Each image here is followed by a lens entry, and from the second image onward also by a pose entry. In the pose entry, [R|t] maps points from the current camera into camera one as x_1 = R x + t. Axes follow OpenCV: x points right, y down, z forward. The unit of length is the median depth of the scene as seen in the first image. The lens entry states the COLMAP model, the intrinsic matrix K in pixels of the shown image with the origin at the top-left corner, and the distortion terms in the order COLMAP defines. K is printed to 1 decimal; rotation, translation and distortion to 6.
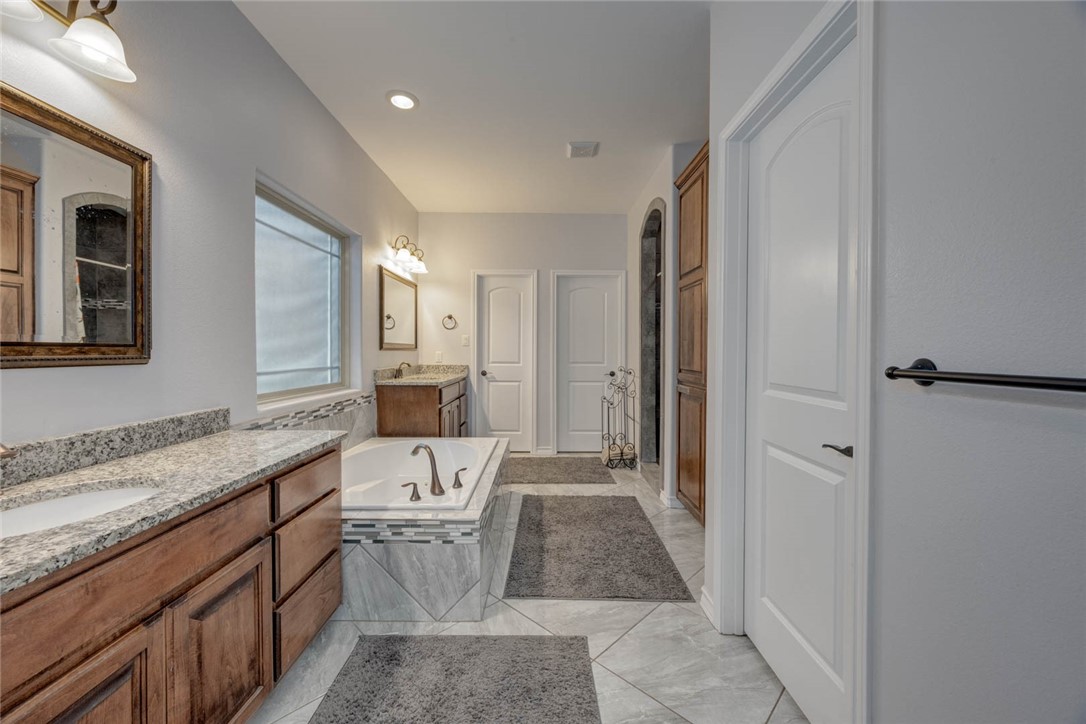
lens RADIAL K [[425.5, 0, 548.8], [0, 425.5, 359.3], [0, 0, 1]] dist [0.000407, -0.000135]
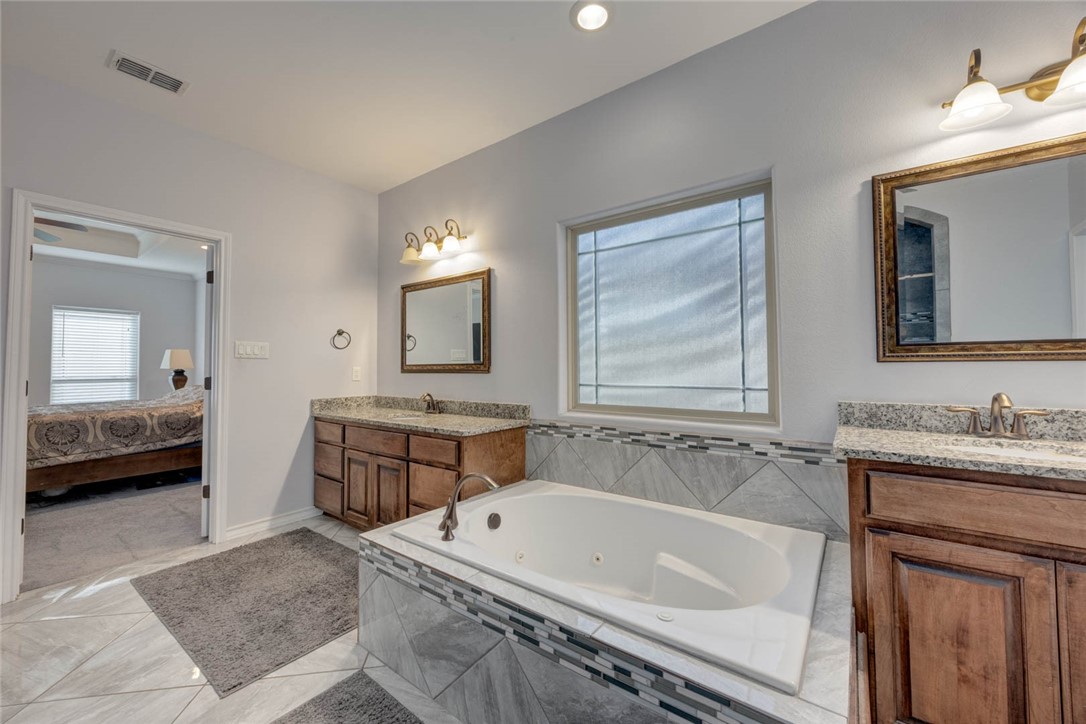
lens RADIAL K [[425.5, 0, 548.8], [0, 425.5, 359.3], [0, 0, 1]] dist [0.000407, -0.000135]
pose [[-0.616106, -0.017532, -0.787468, 0.290126], [-0.012243, 0.999845, -0.012681, -0.021491], [0.787568, 0.001828, -0.616225, 1.603577]]
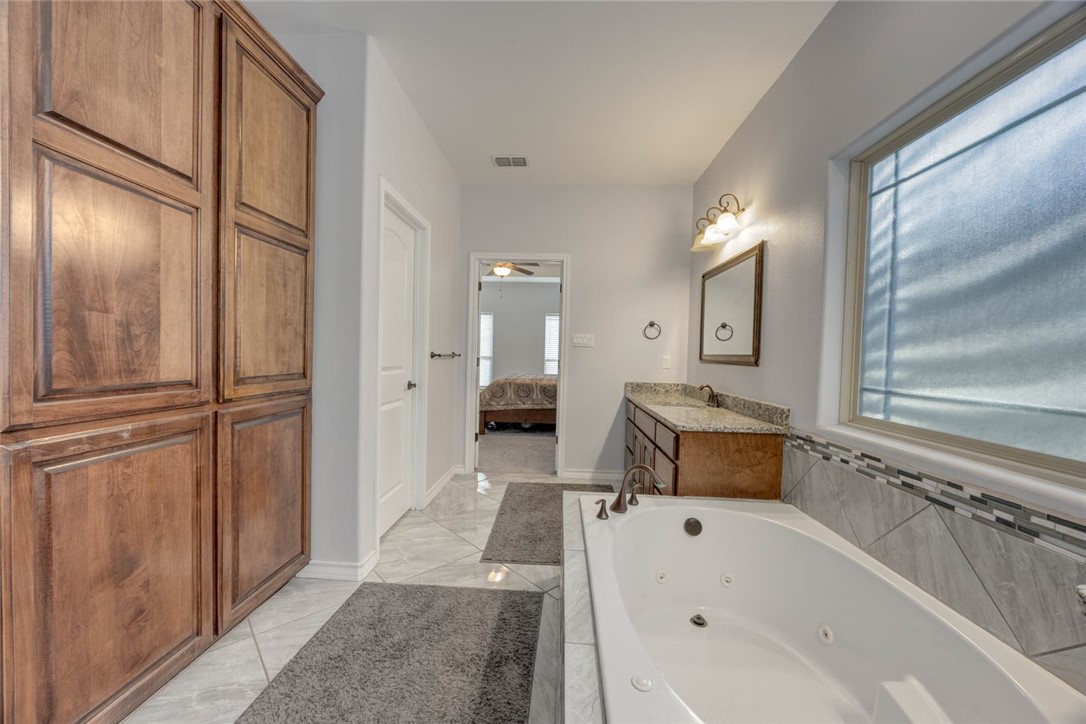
lens RADIAL K [[418.1, 0, 536.6], [0, 418.1, 368.1], [0, 0, 1]] dist [0.000209, -0.000003]
pose [[-0.996417, -0.034984, 0.076996, -0.134780], [-0.030813, 0.998027, 0.054704, -0.030708], [-0.078758, 0.052136, -0.995530, 1.783209]]
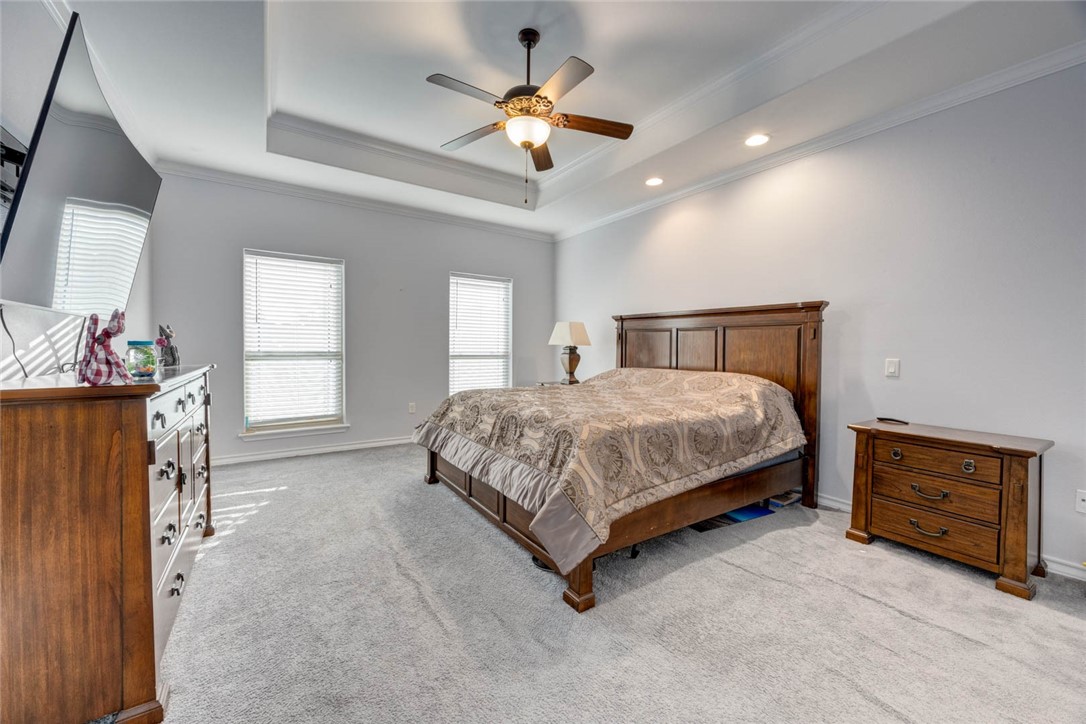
lens RADIAL K [[425.5, 0, 548.8], [0, 425.5, 359.3], [0, 0, 1]] dist [0.000407, -0.000135]
pose [[-0.839391, 0.003240, -0.543519, 0.933695], [-0.024848, 0.998708, 0.044328, 0.012349], [0.542960, 0.050714, -0.838226, -0.161184]]
